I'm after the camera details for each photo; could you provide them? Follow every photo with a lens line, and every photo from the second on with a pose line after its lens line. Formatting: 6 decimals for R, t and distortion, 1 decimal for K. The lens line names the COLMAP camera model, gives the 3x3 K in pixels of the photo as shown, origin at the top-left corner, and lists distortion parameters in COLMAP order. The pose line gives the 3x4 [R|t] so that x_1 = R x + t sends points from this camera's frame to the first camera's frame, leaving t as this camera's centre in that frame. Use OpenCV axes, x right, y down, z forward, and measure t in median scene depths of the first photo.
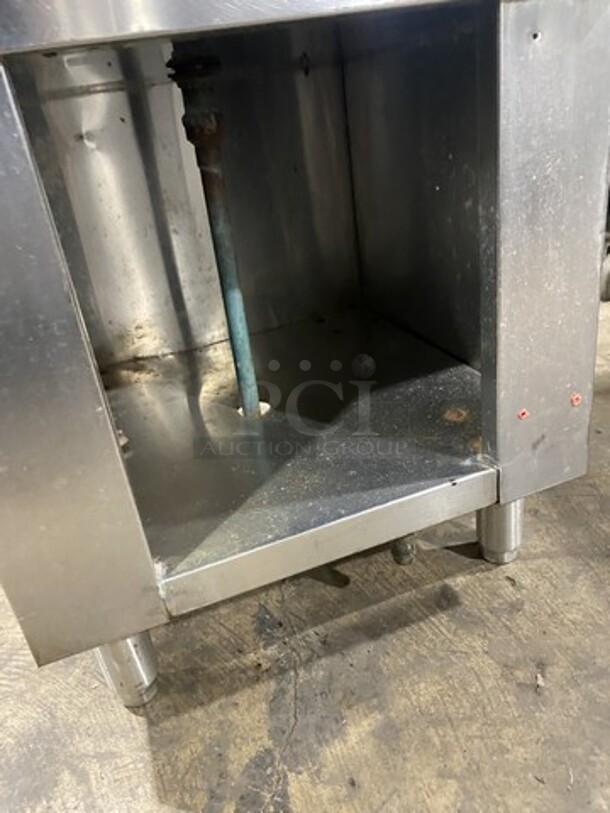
lens RADIAL K [[626.0, 0, 294.3], [0, 626.0, 379.6], [0, 0, 1]] dist [-0.003966, -0.000624]
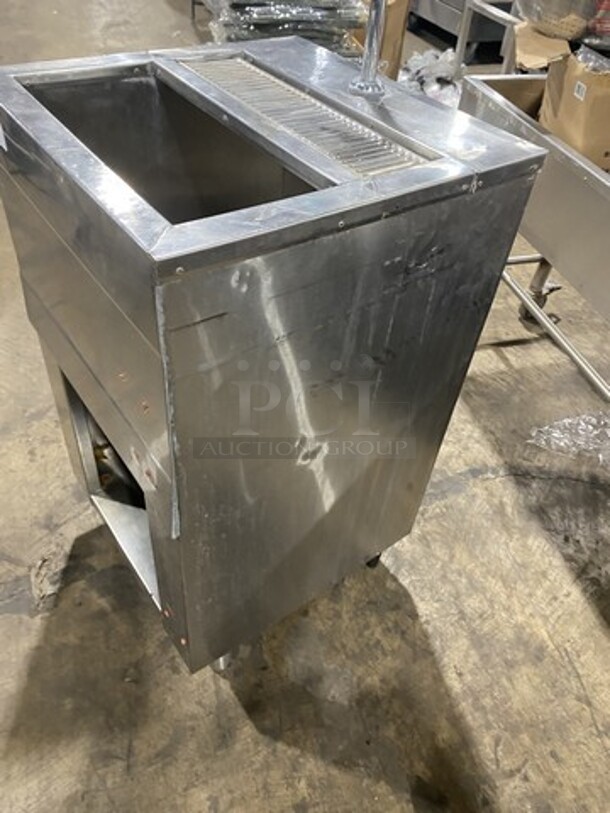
lens RADIAL K [[614.7, 0, 304.7], [0, 614.7, 389.2], [0, 0, 1]] dist [-0.010940, 0.012810]
pose [[0.284464, 0.762018, -0.581729, 1.024006], [-0.512134, 0.633748, 0.579726, -1.624652], [0.810431, 0.133012, 0.570534, 0.197289]]
